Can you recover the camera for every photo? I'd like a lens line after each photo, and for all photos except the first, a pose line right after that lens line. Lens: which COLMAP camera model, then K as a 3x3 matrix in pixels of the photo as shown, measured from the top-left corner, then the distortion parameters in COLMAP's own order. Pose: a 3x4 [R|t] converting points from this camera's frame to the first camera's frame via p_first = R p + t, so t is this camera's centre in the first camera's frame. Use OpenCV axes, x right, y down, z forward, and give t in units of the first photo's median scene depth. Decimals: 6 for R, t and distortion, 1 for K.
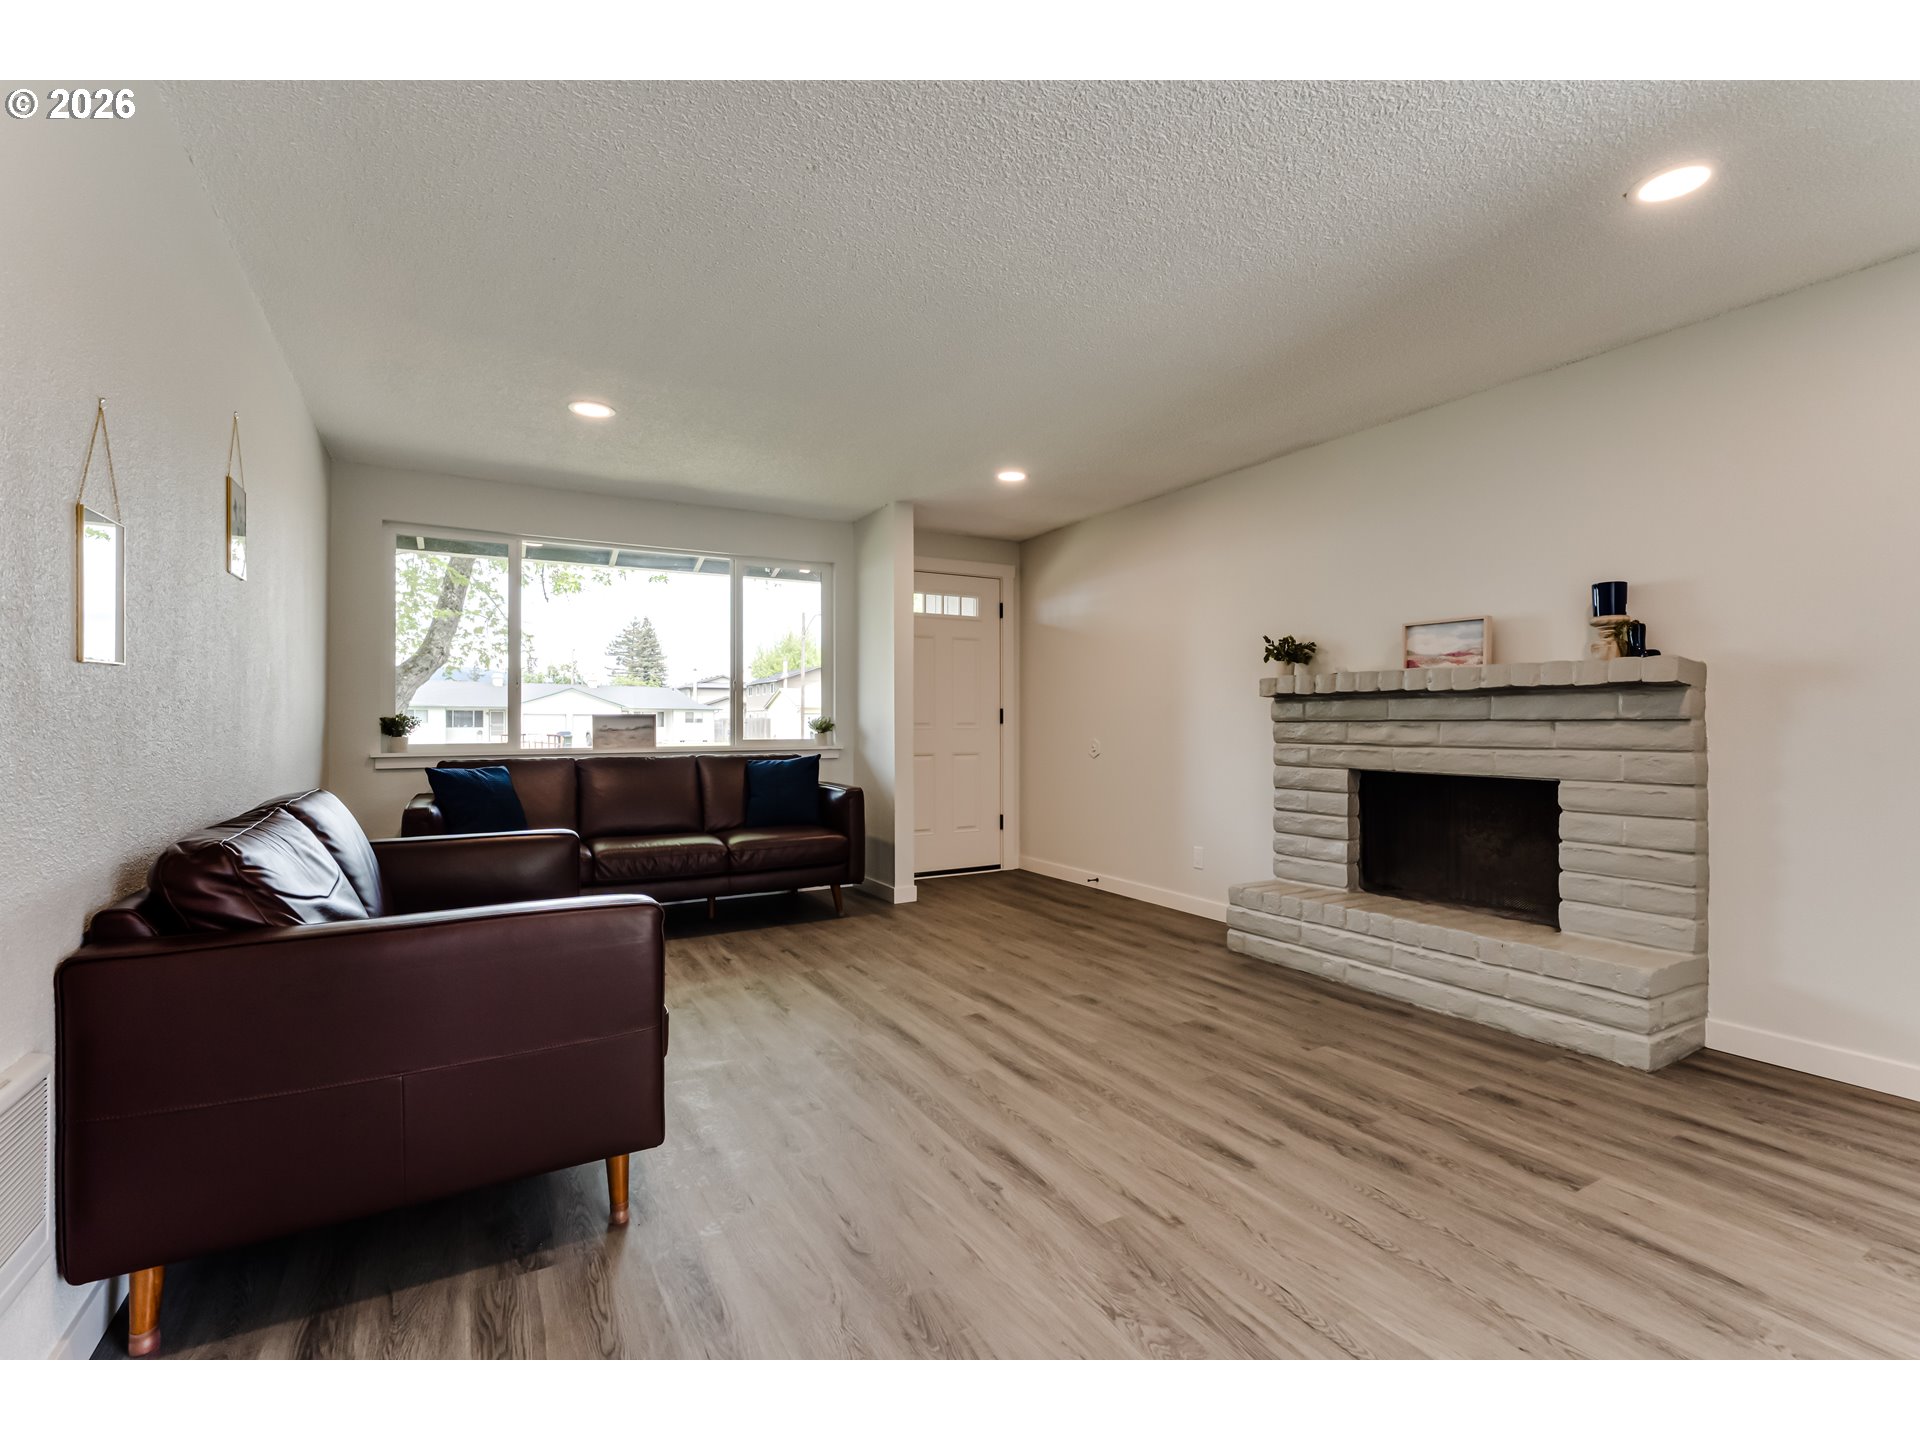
lens RADIAL K [[877.1, 0, 958.0], [0, 877.1, 706.3], [0, 0, 1]] dist [-0.000880, -0.000495]
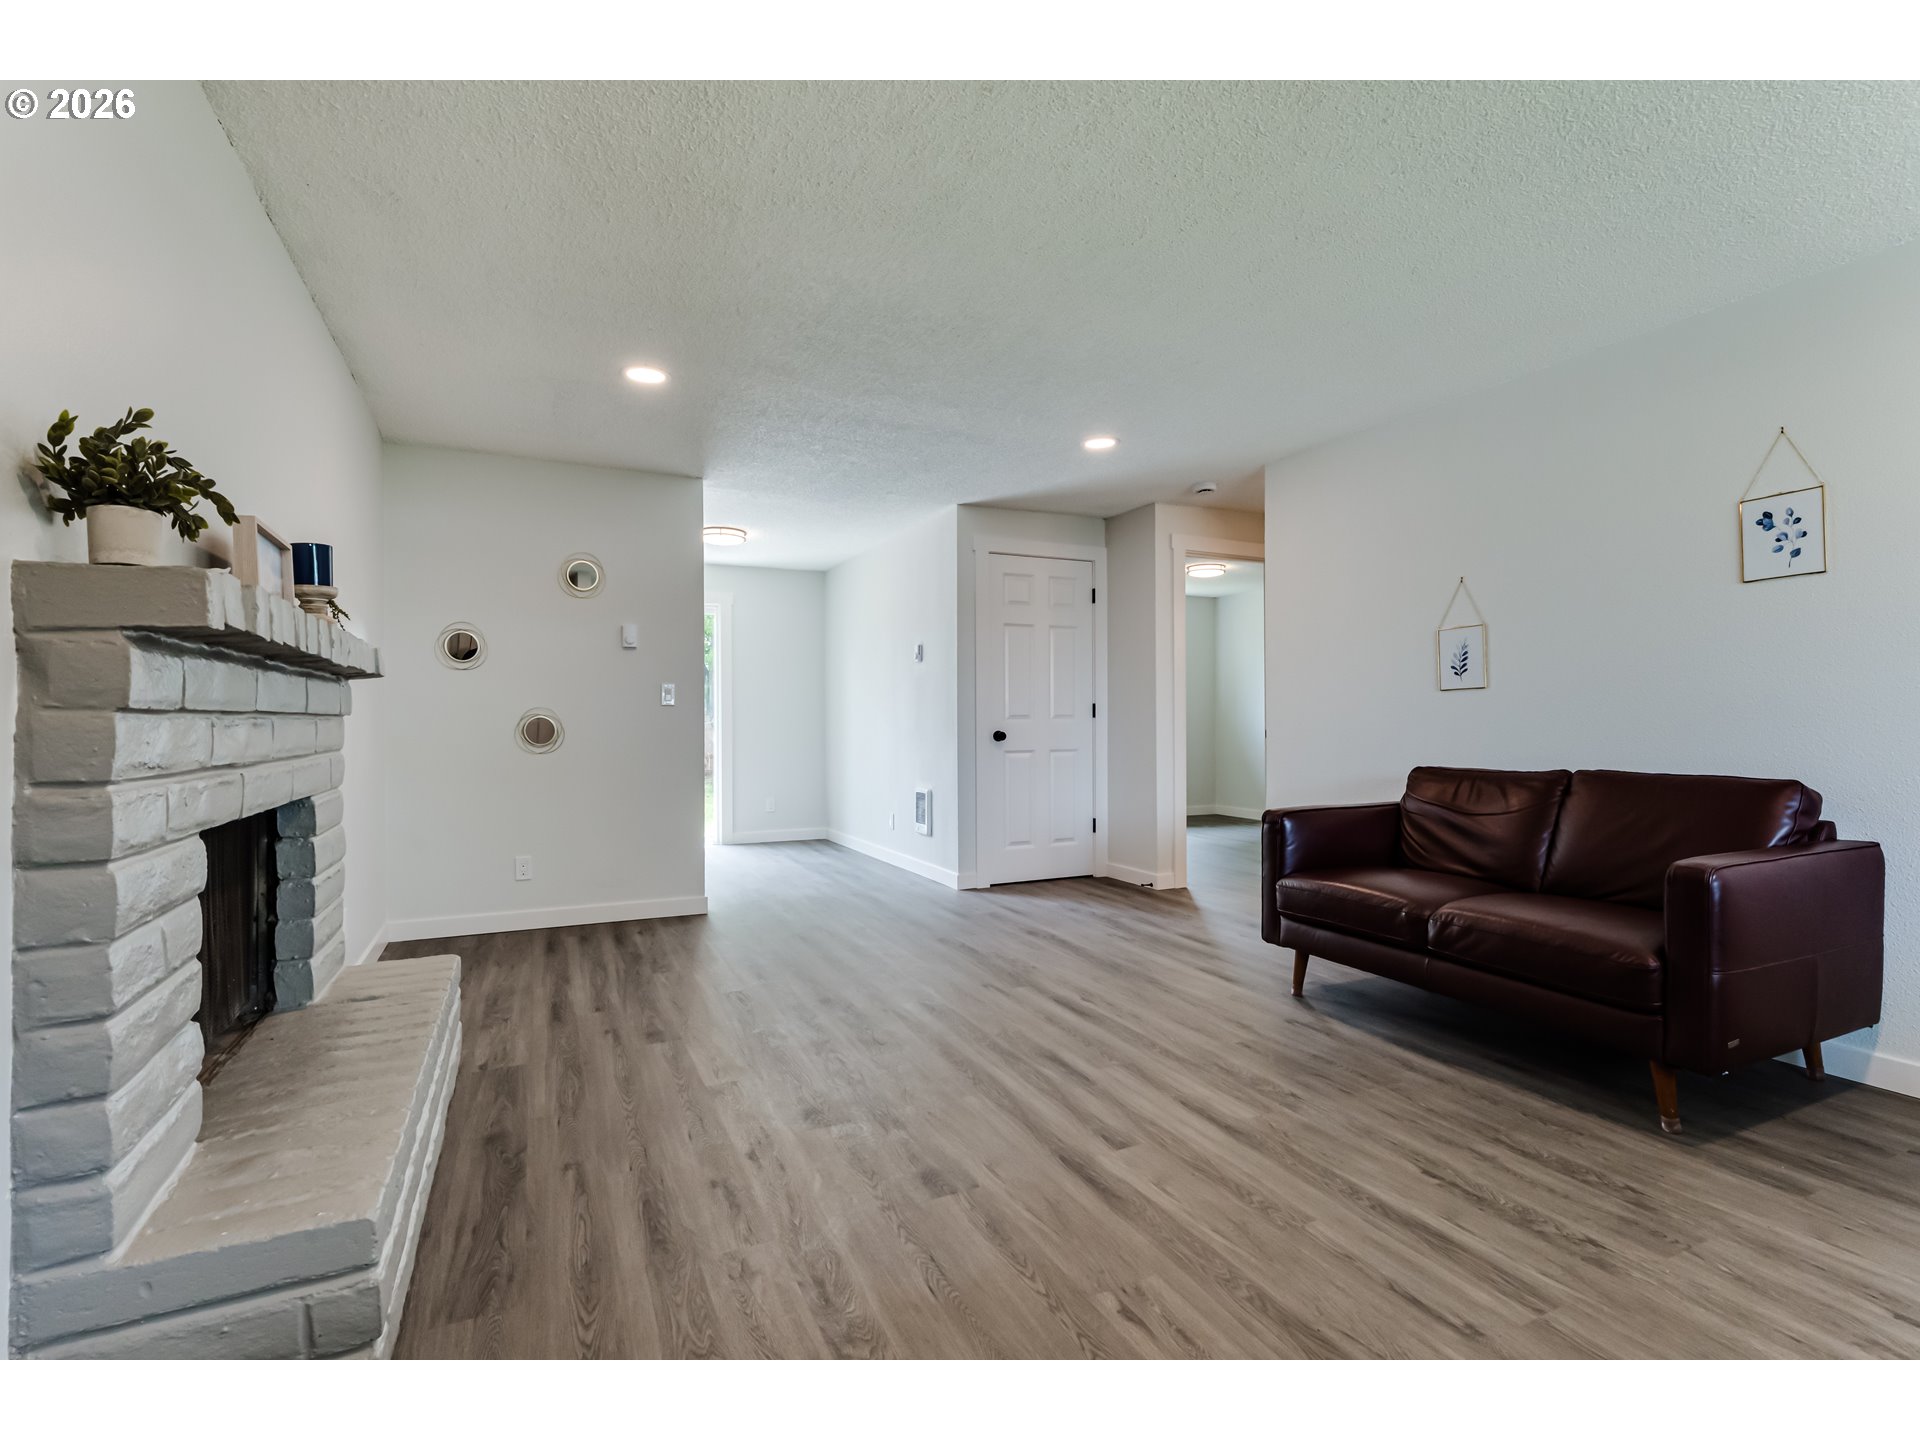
lens RADIAL K [[877.1, 0, 958.0], [0, 877.1, 706.3], [0, 0, 1]] dist [-0.000880, -0.000495]
pose [[-0.995861, 0.006948, 0.090620, 0.087200], [0.003801, 0.999385, -0.034853, 0.039649], [-0.090806, -0.034364, -0.995276, 1.847560]]
